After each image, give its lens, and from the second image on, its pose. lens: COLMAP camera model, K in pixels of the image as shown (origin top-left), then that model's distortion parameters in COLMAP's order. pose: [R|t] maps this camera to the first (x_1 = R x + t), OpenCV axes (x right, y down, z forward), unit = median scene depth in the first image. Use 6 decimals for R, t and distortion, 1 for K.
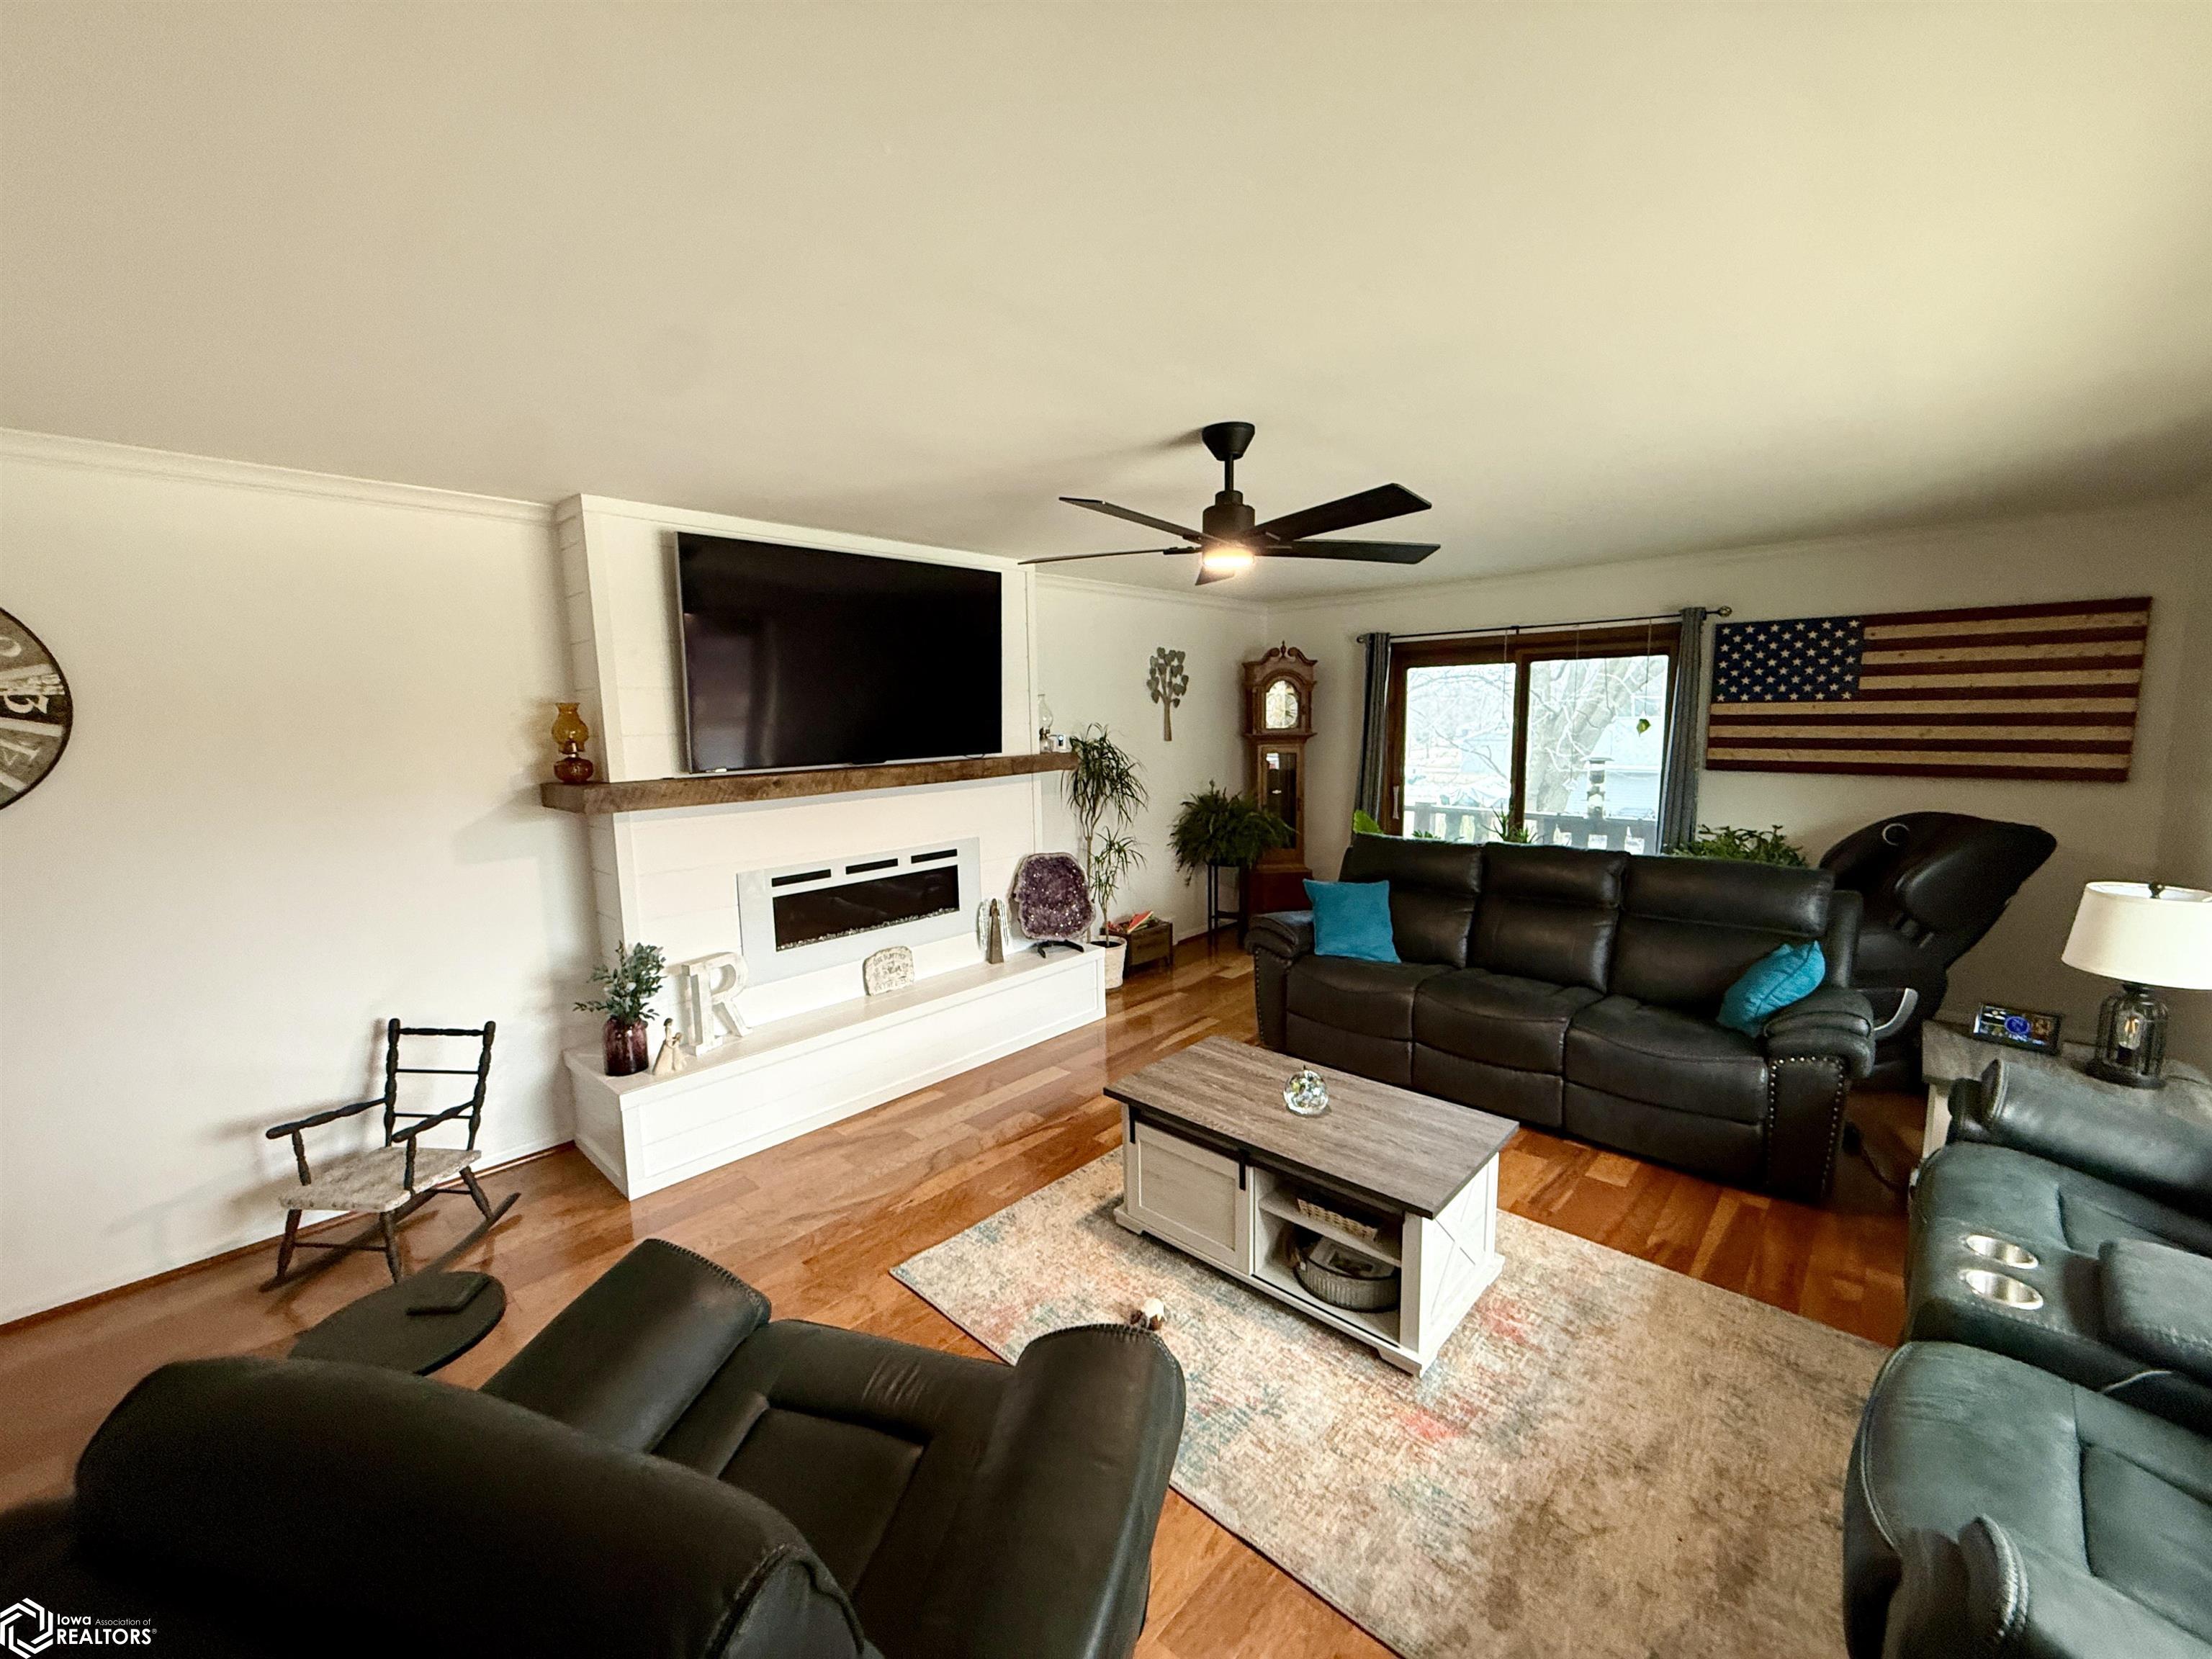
lens RADIAL K [[881.3, 0, 1099.8], [0, 881.3, 826.6], [0, 0, 1]] dist [-0.001761, 0.001233]
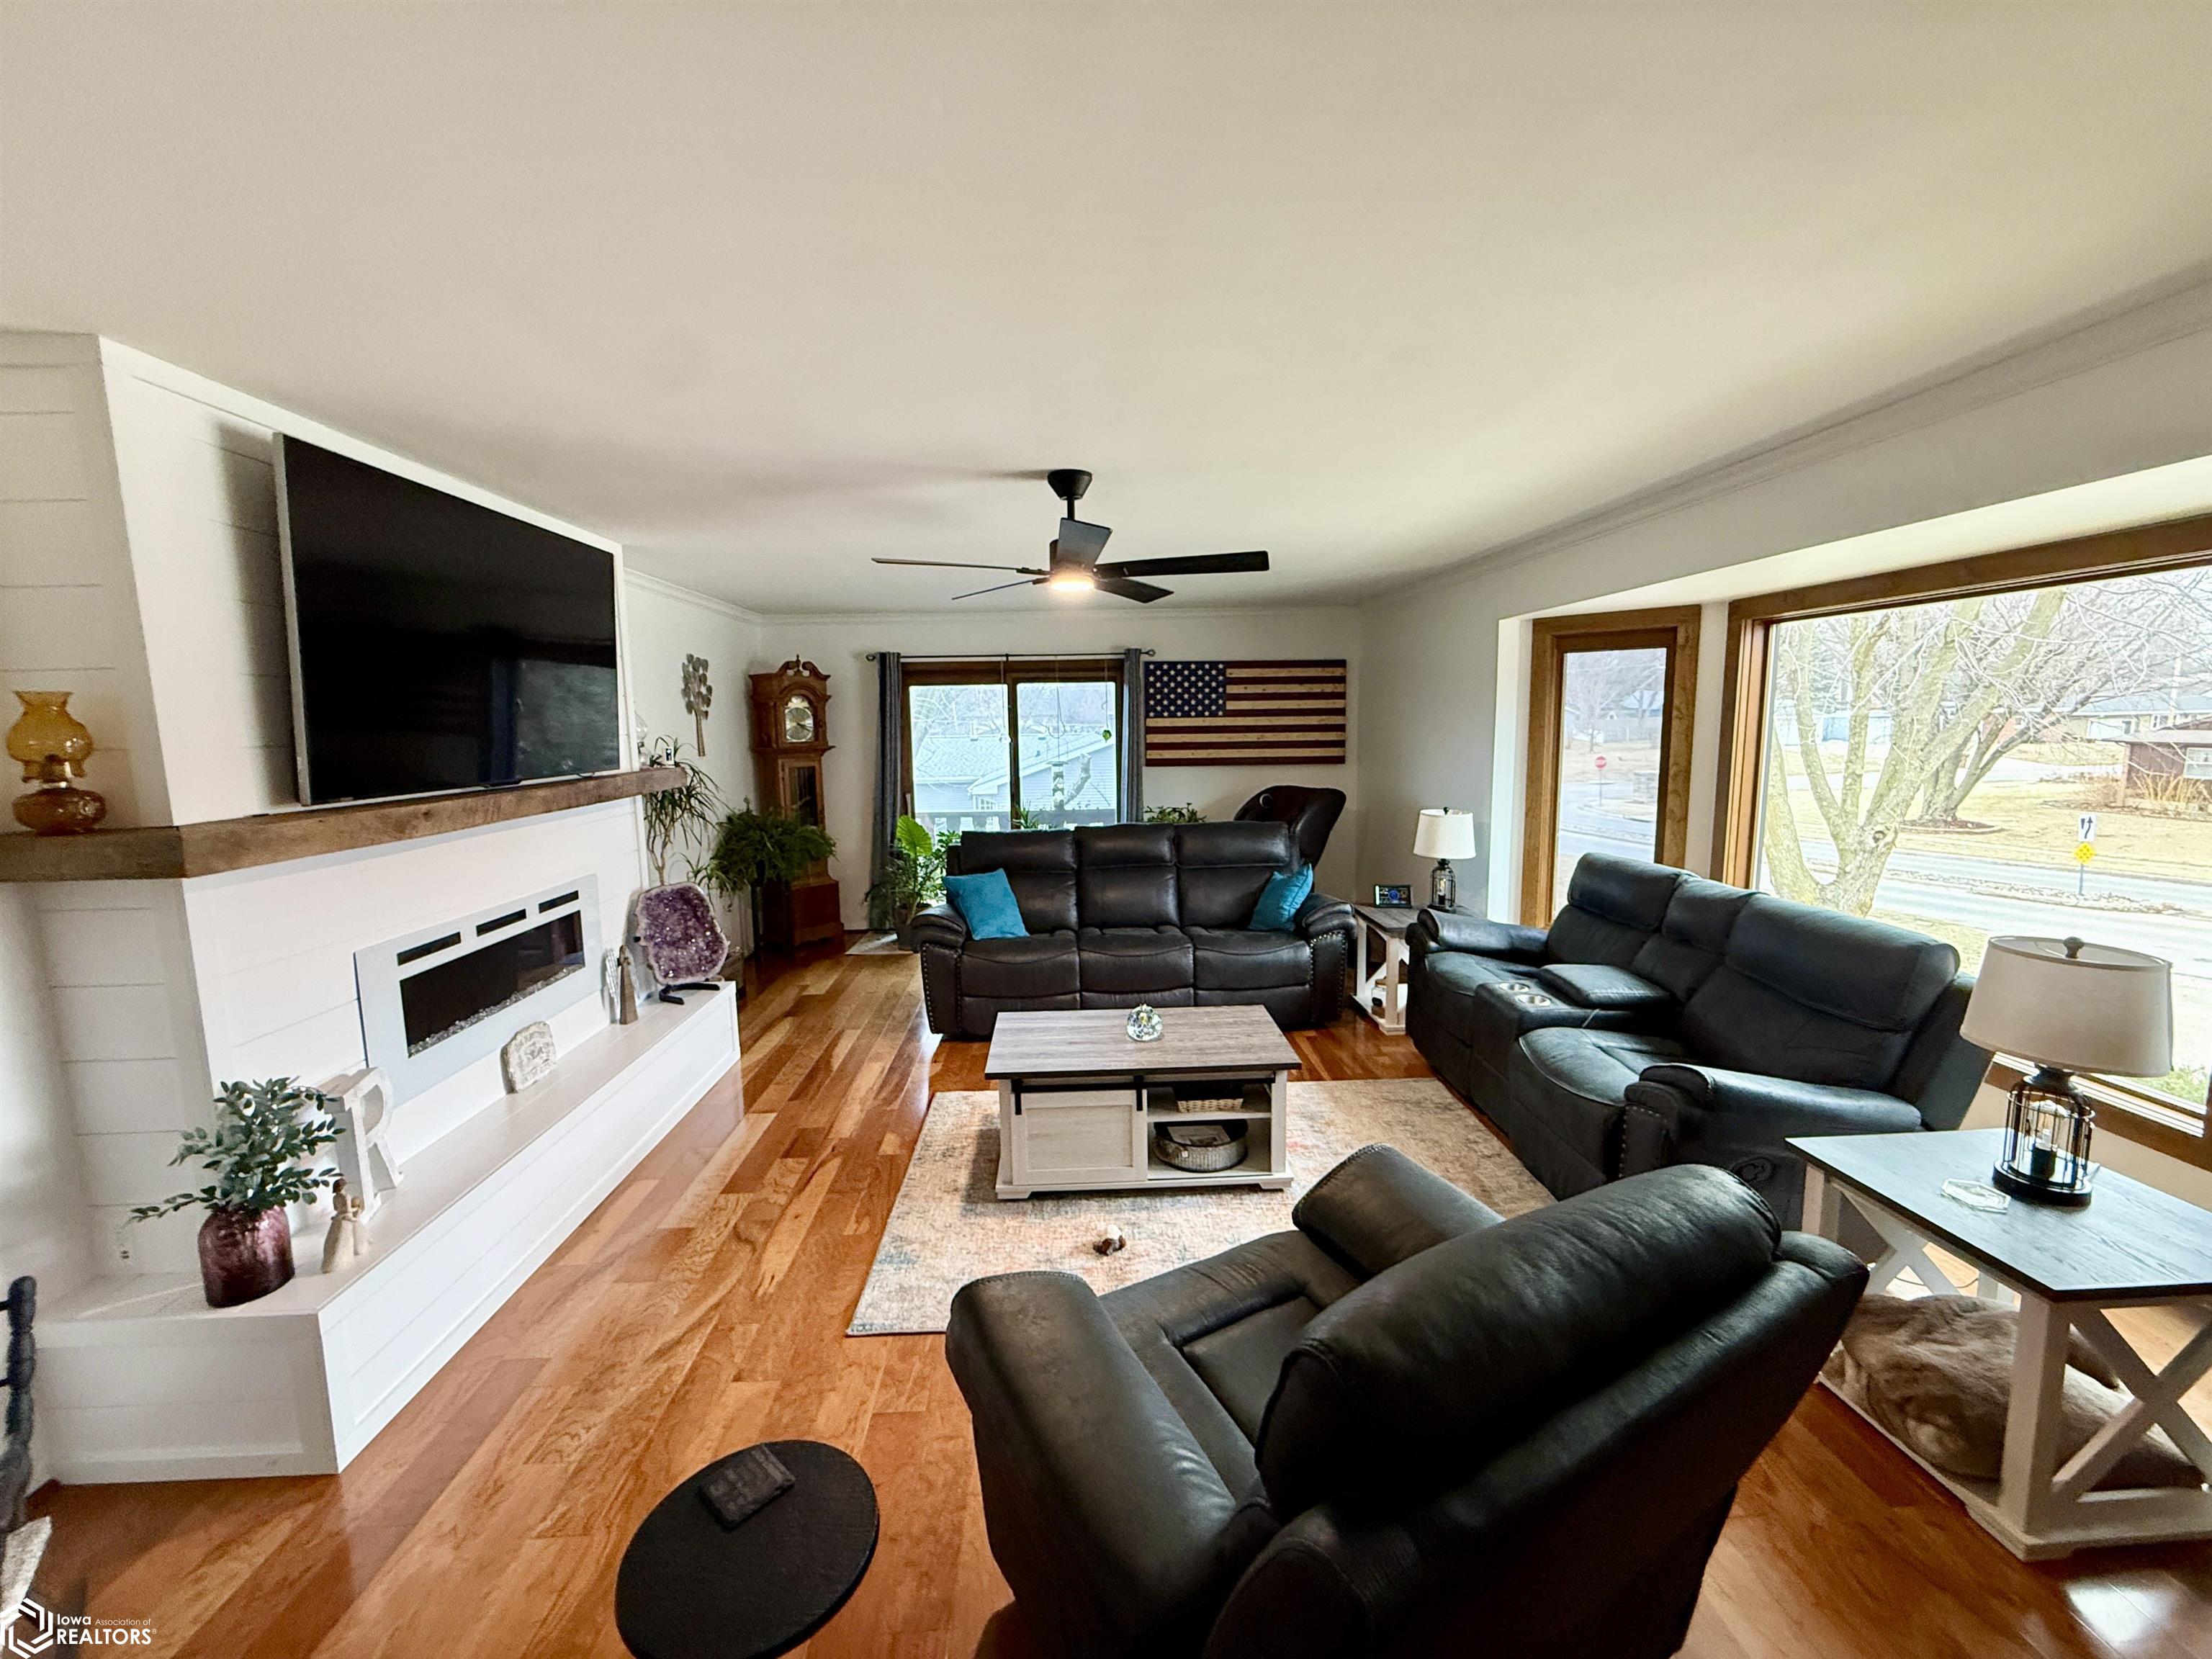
lens RADIAL K [[881.3, 0, 1098.2], [0, 881.3, 829.3], [0, 0, 1]] dist [-0.001761, 0.001233]
pose [[0.702864, -0.080545, 0.706750, -0.419465], [0.096117, 0.995210, 0.017831, 0.001819], [-0.704801, 0.055397, 0.707239, 0.101932]]
